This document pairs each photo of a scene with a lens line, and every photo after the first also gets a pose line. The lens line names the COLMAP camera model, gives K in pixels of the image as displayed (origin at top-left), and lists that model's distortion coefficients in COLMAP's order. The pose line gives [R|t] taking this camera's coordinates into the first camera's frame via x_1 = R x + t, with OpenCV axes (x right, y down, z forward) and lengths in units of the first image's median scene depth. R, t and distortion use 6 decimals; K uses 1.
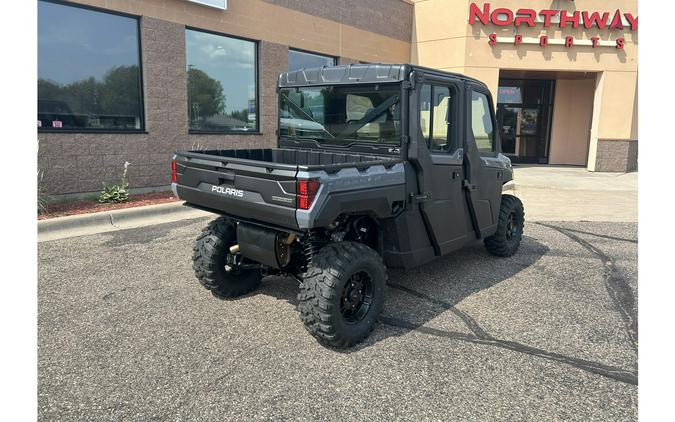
lens RADIAL K [[453.6, 0, 337.8], [0, 453.6, 192.5], [0, 0, 1]] dist [0.014501, -0.002697]
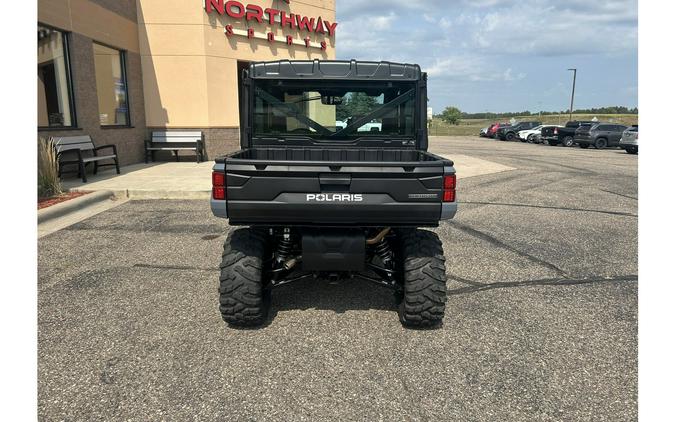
lens RADIAL K [[456.0, 0, 337.3], [0, 456.0, 195.8], [0, 0, 1]] dist [0.019820, -0.004042]
pose [[0.745458, -0.130530, 0.653647, -0.535536], [0.109844, 0.991288, 0.072683, -0.046508], [-0.657440, 0.017617, 0.753301, 0.199247]]
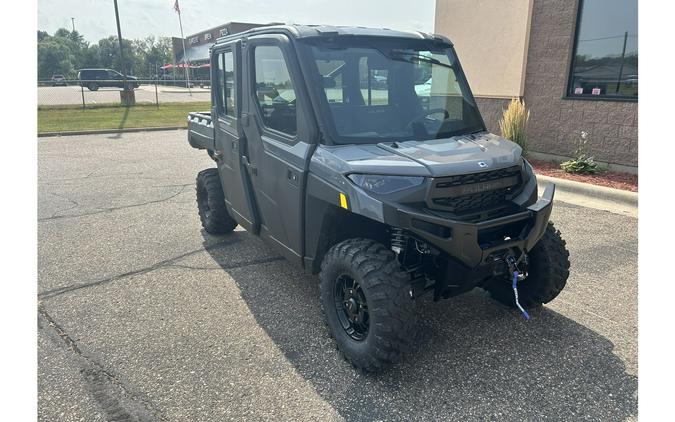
lens RADIAL K [[456.0, 0, 337.3], [0, 456.0, 195.8], [0, 0, 1]] dist [0.019820, -0.004042]
pose [[-0.308324, 0.207167, -0.928449, 0.879519], [-0.140949, 0.955277, 0.259960, -0.171221], [0.940781, 0.211016, -0.265335, 1.183601]]
